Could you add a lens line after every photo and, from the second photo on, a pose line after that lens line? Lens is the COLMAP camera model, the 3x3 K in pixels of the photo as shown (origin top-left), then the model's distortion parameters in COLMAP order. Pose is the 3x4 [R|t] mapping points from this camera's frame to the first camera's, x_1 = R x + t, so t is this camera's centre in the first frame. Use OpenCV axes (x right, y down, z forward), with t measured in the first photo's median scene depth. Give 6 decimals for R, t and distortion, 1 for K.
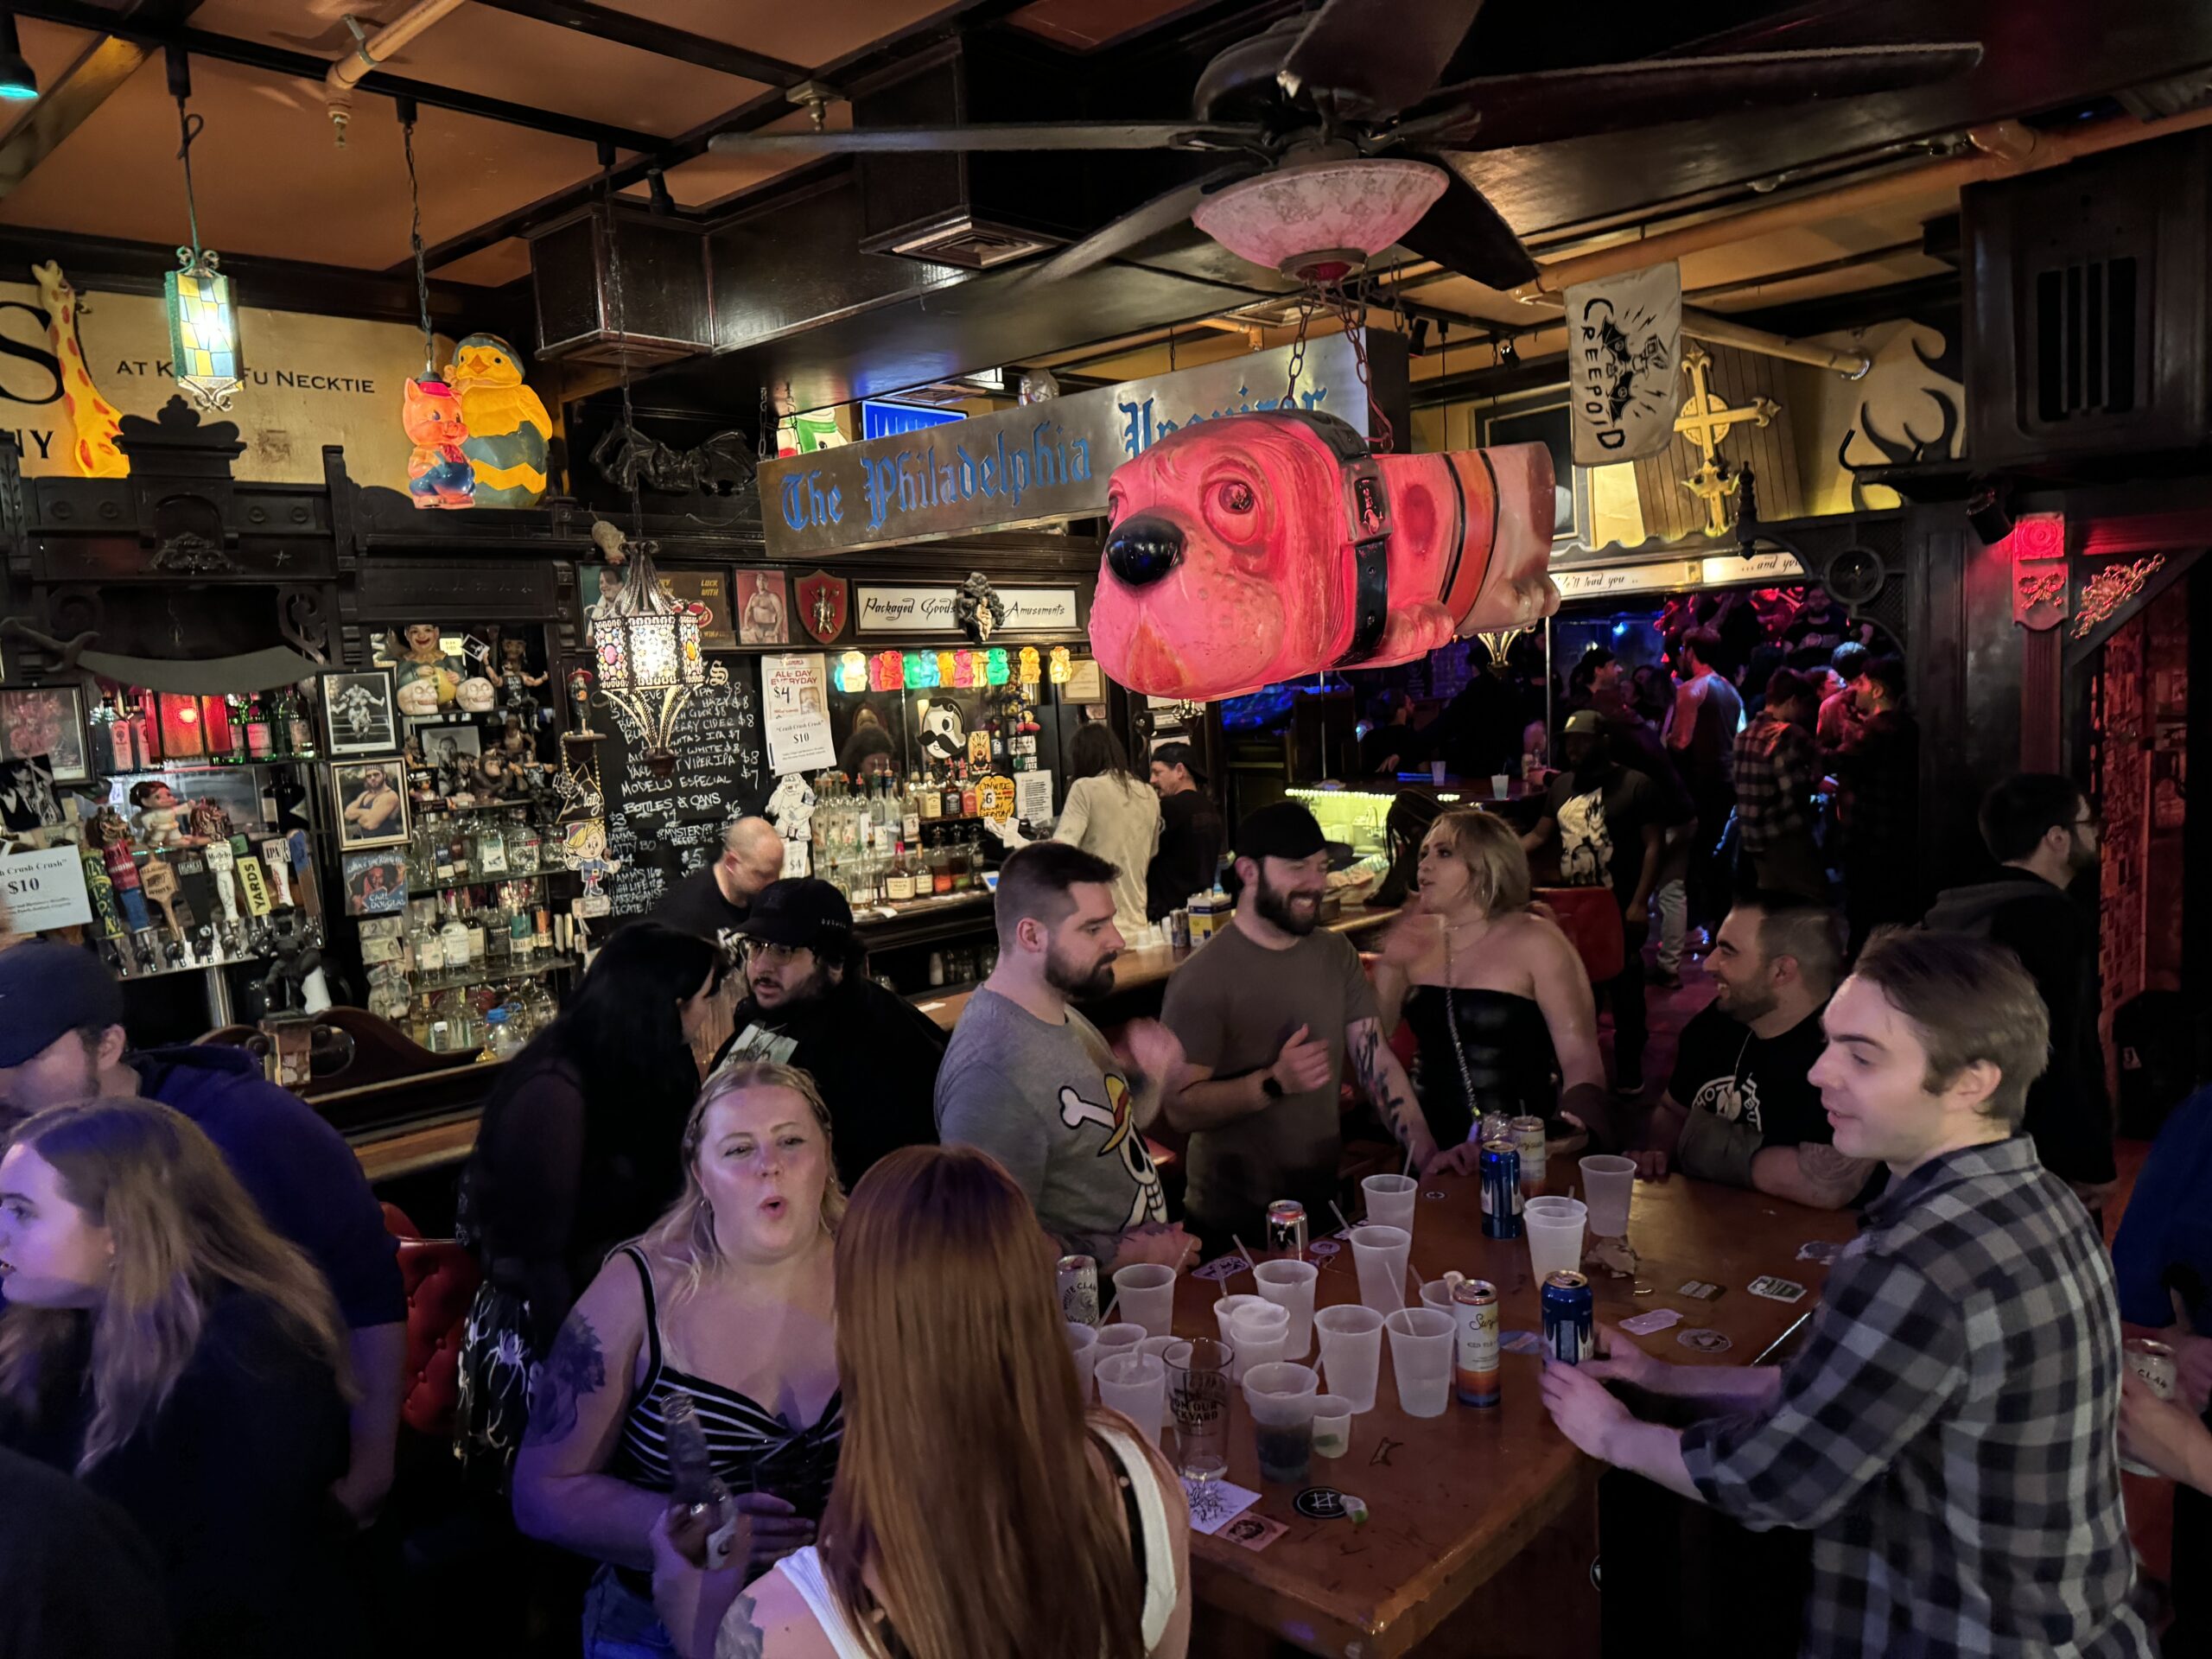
lens RADIAL K [[1557.4, 0, 1106.0], [0, 1557.4, 829.5], [0, 0, 1]] dist [0.156738, -0.243578]
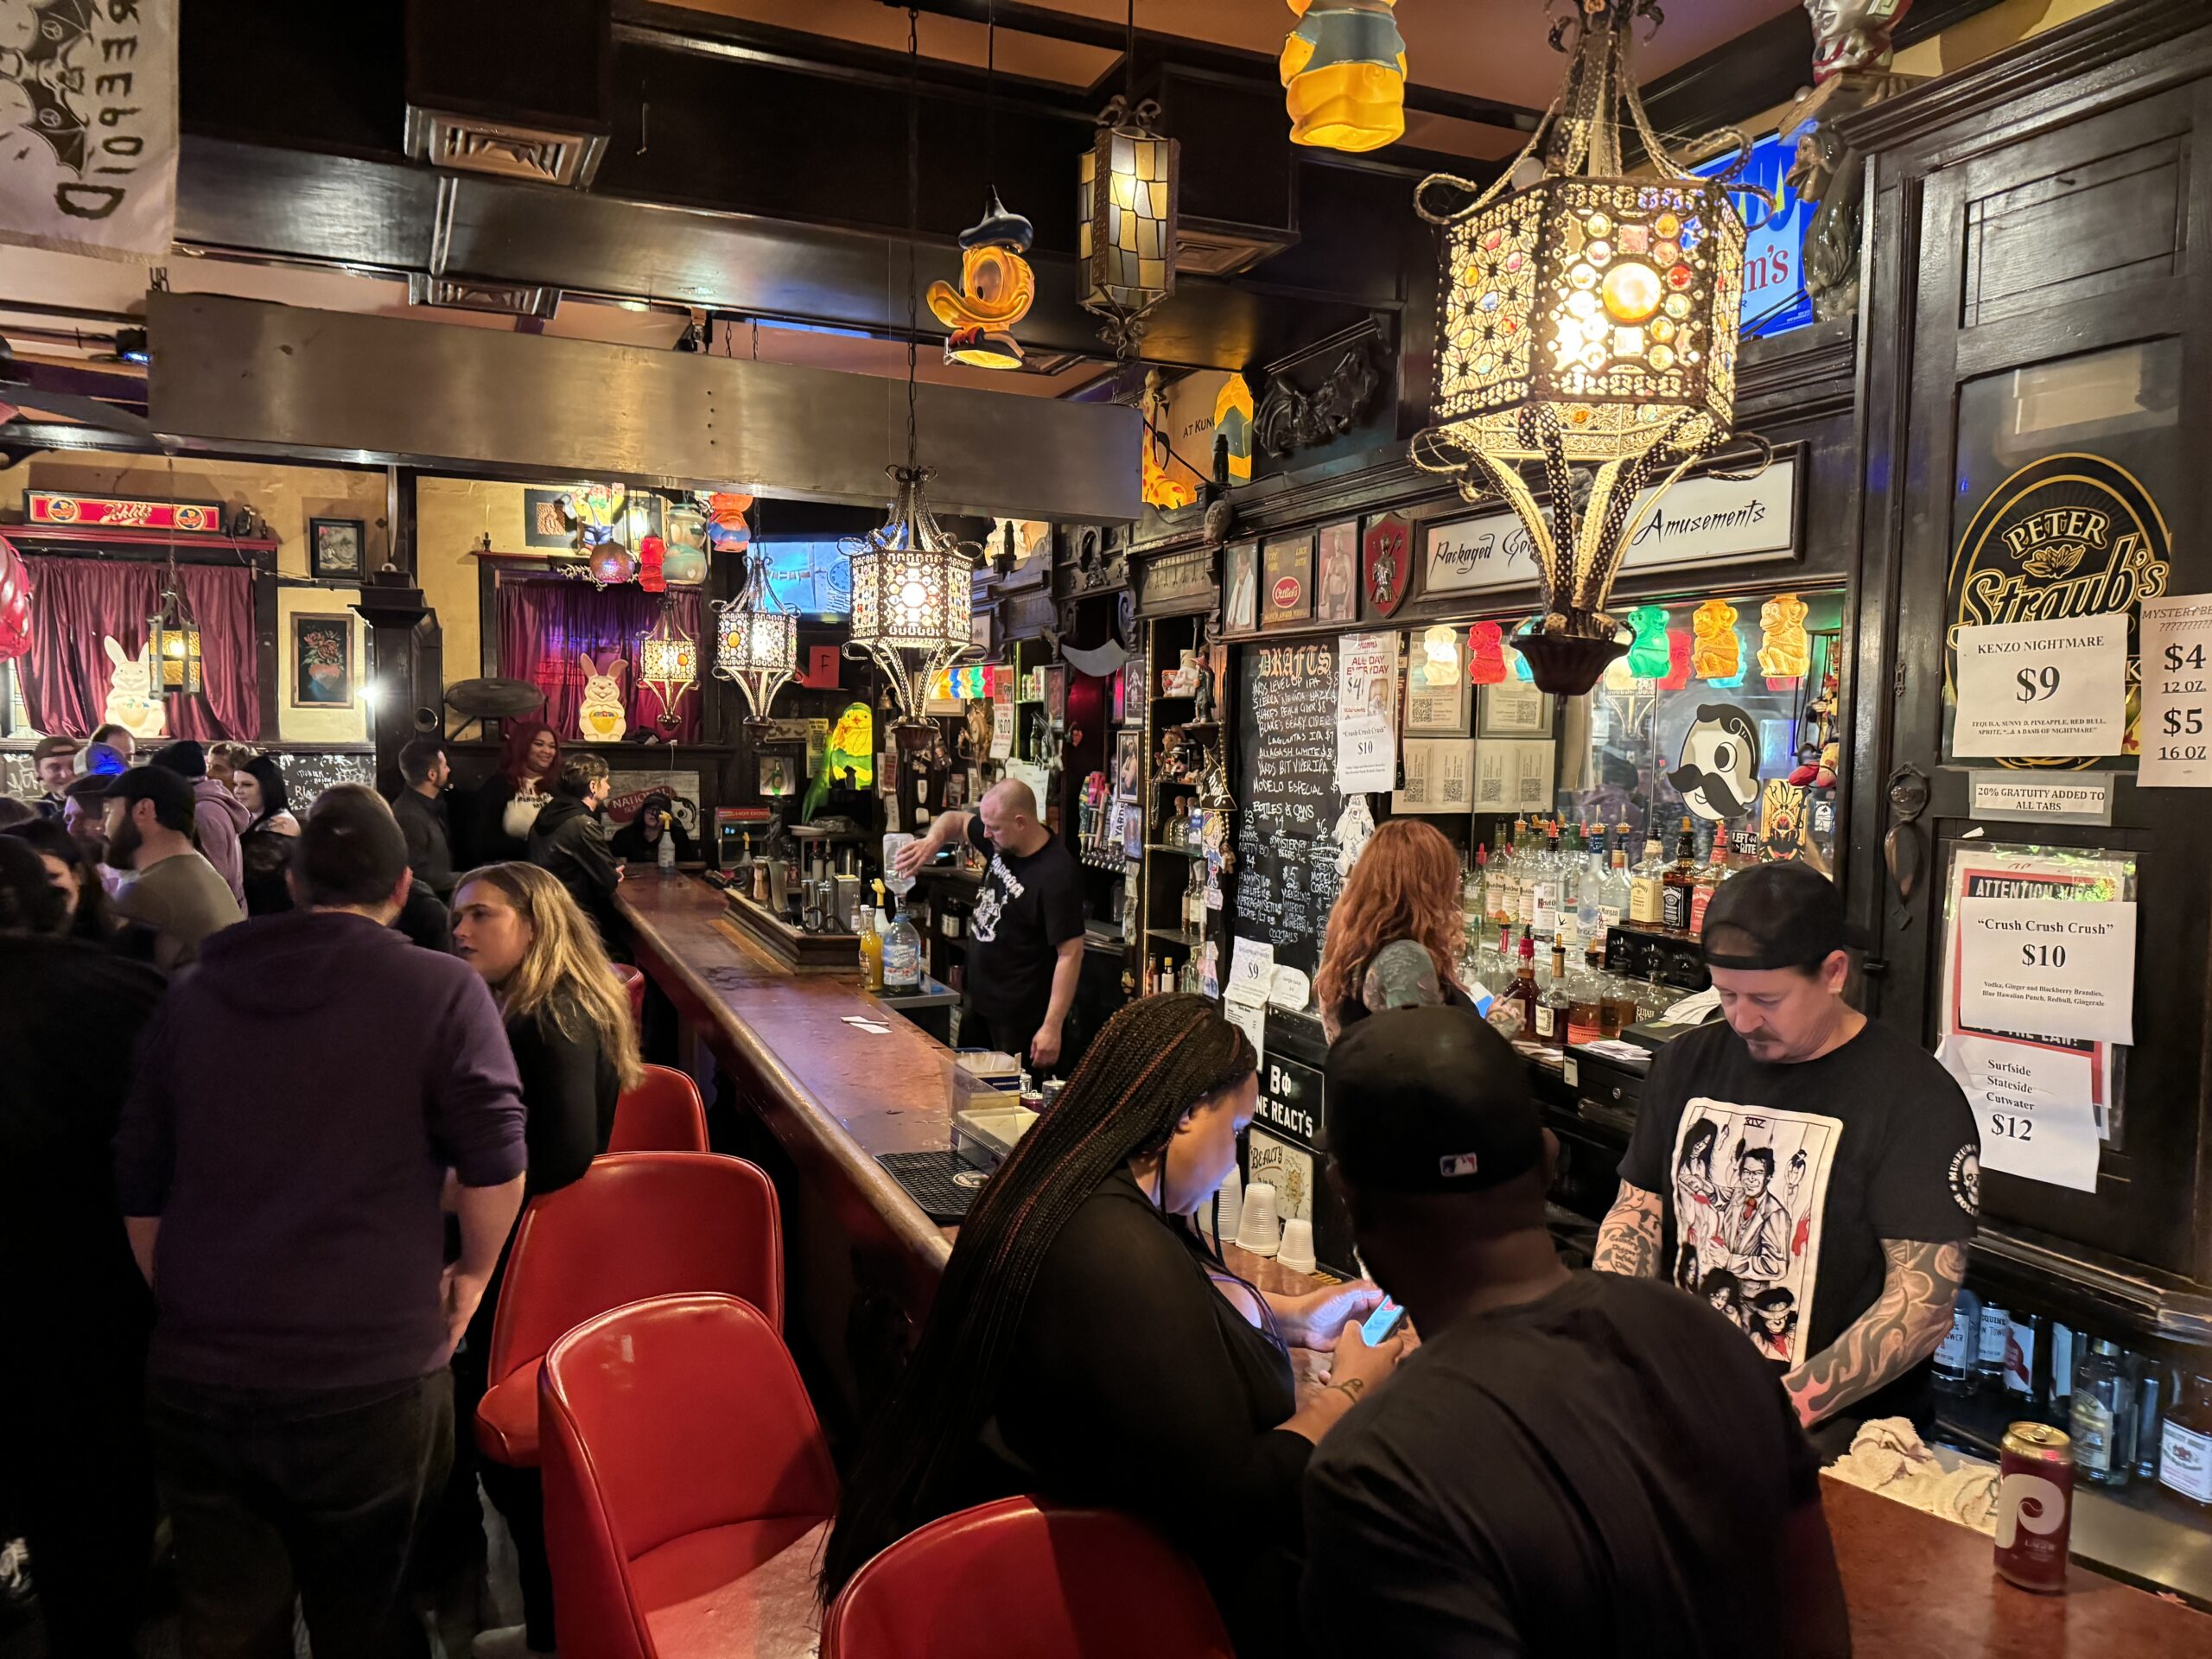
lens RADIAL K [[1561.0, 0, 1110.6], [0, 1561.0, 868.6], [0, 0, 1]] dist [0.001234, 0.000508]
pose [[-0.399834, 0.124975, -0.908028, 0.591509], [-0.087926, 0.980863, 0.173716, -0.135017], [0.912361, 0.149297, -0.381194, 1.333790]]
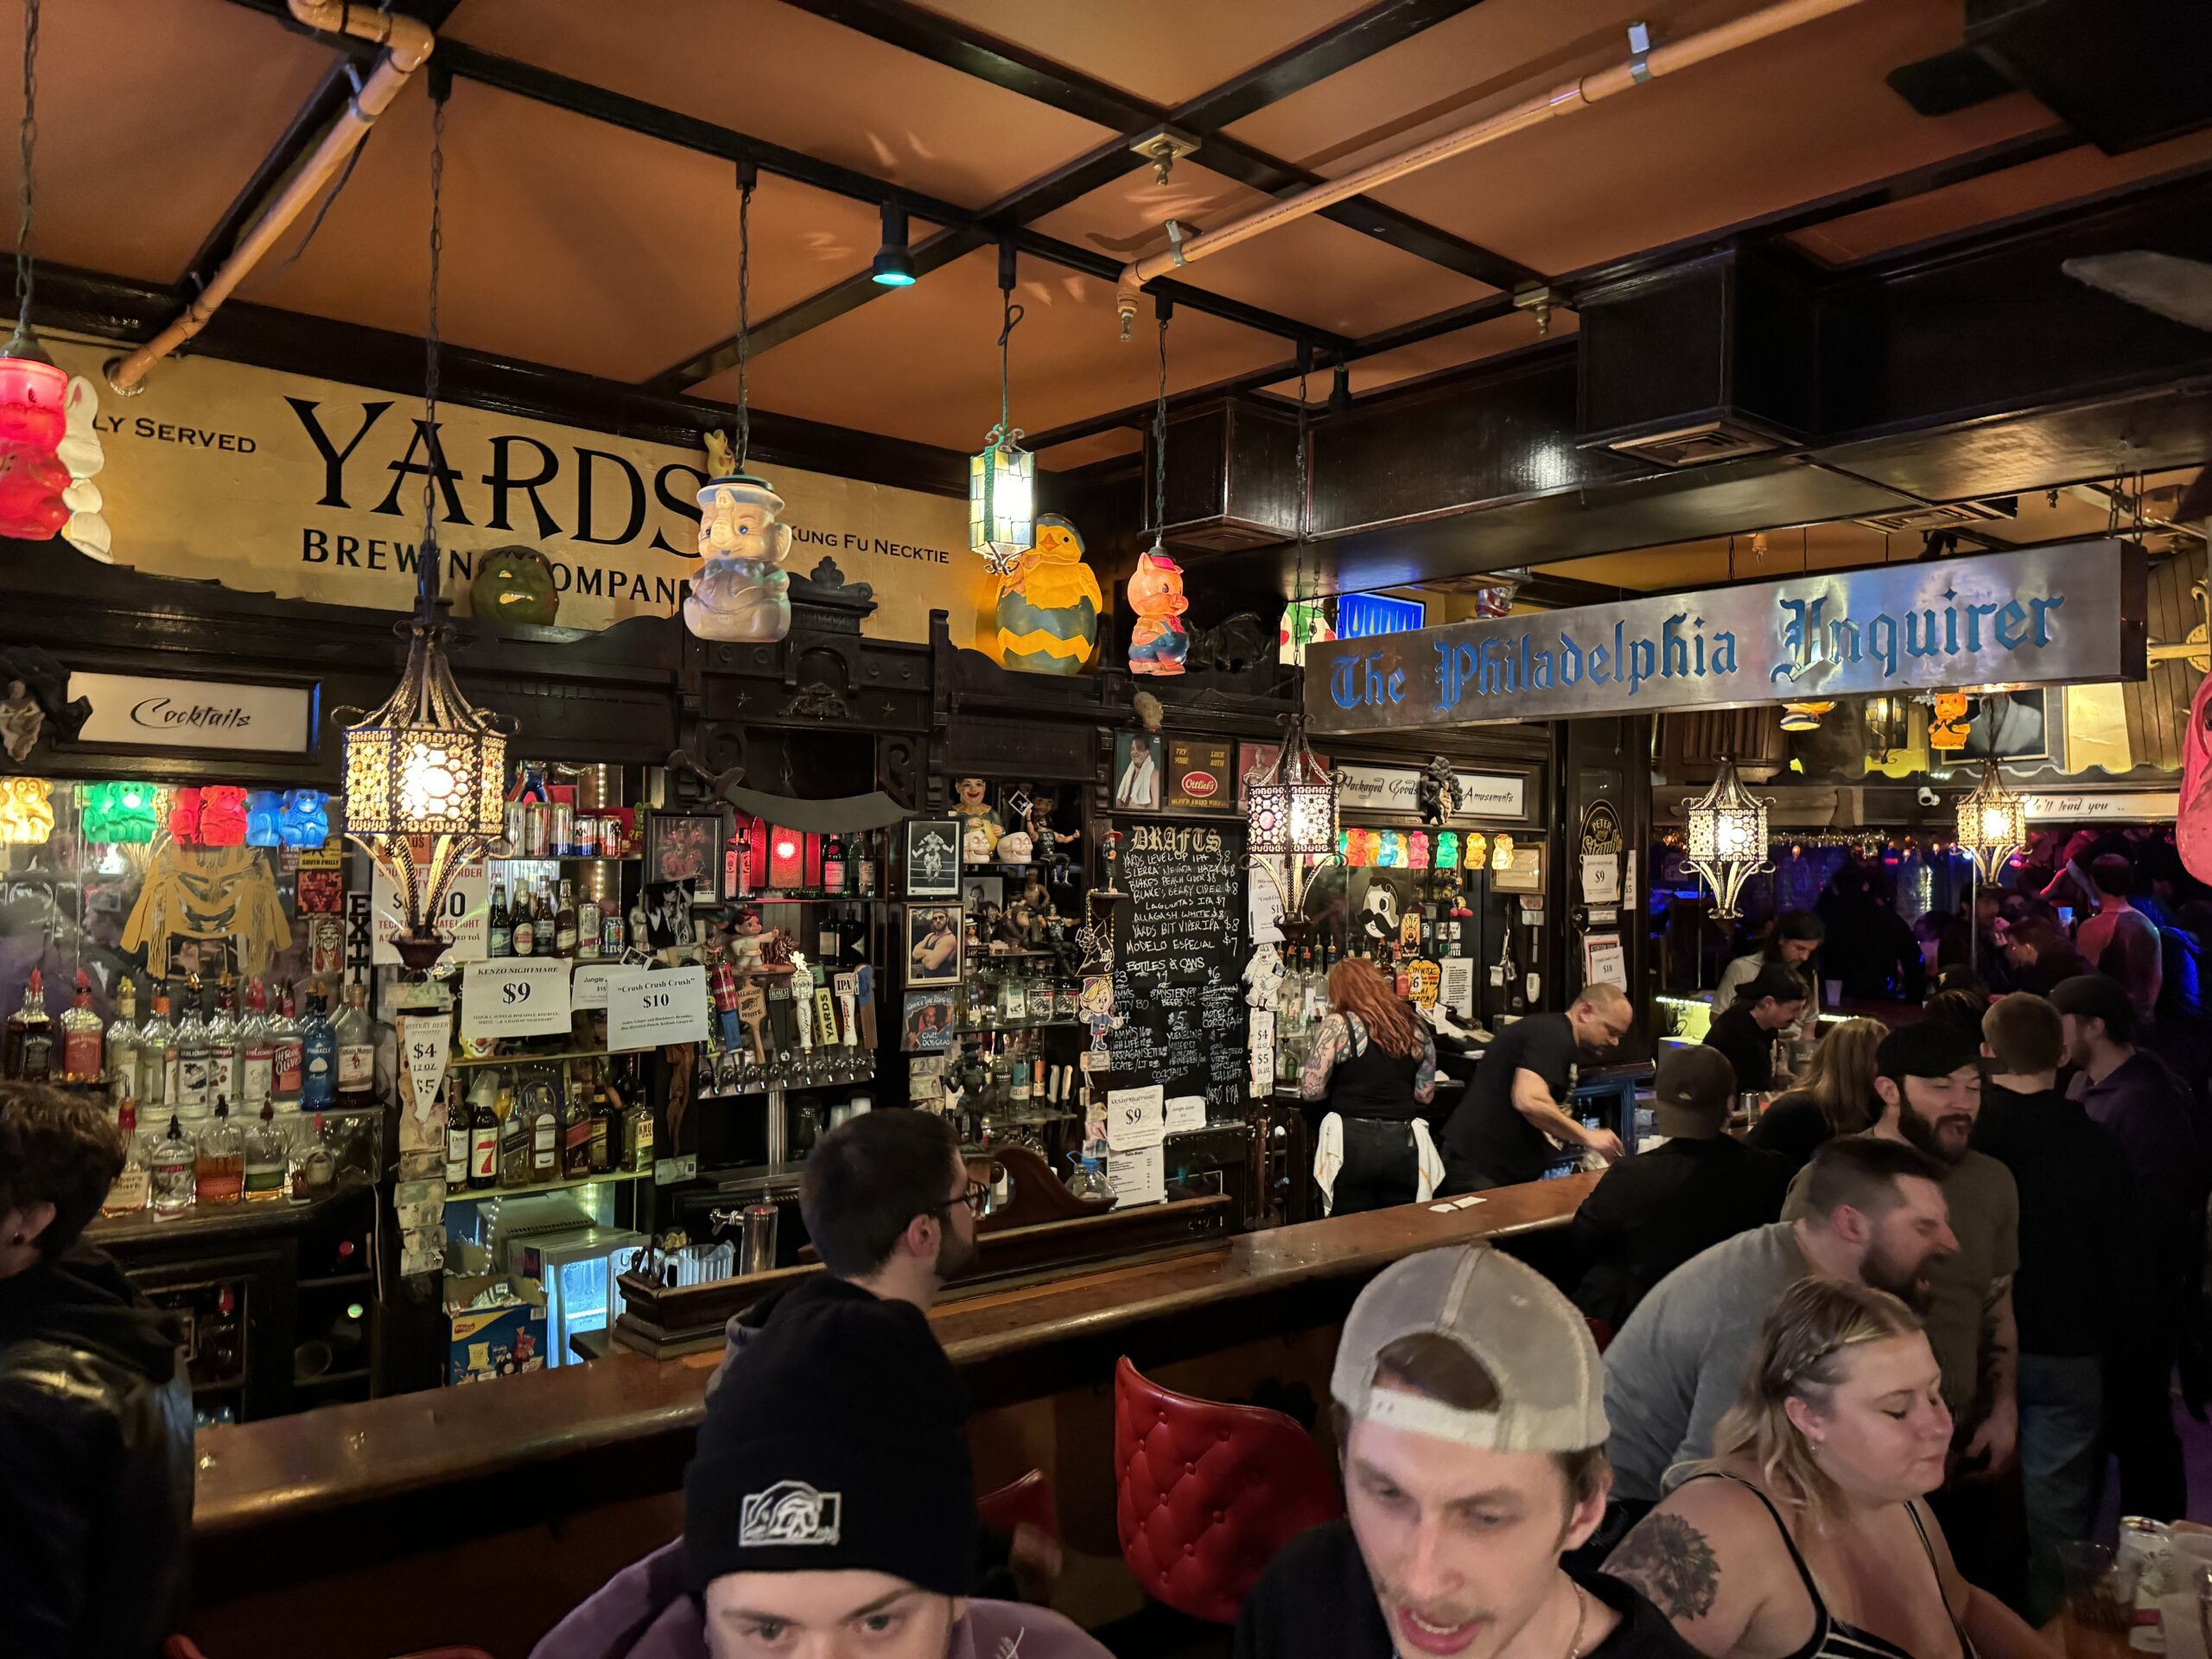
lens RADIAL K [[1557.4, 0, 1106.0], [0, 1557.4, 829.5], [0, 0, 1]] dist [0.156738, -0.243578]
pose [[0.991037, 0.066539, -0.115835, -0.216429], [-0.079283, 0.990860, -0.109136, 0.010644], [0.107515, 0.117342, 0.987254, -0.009963]]
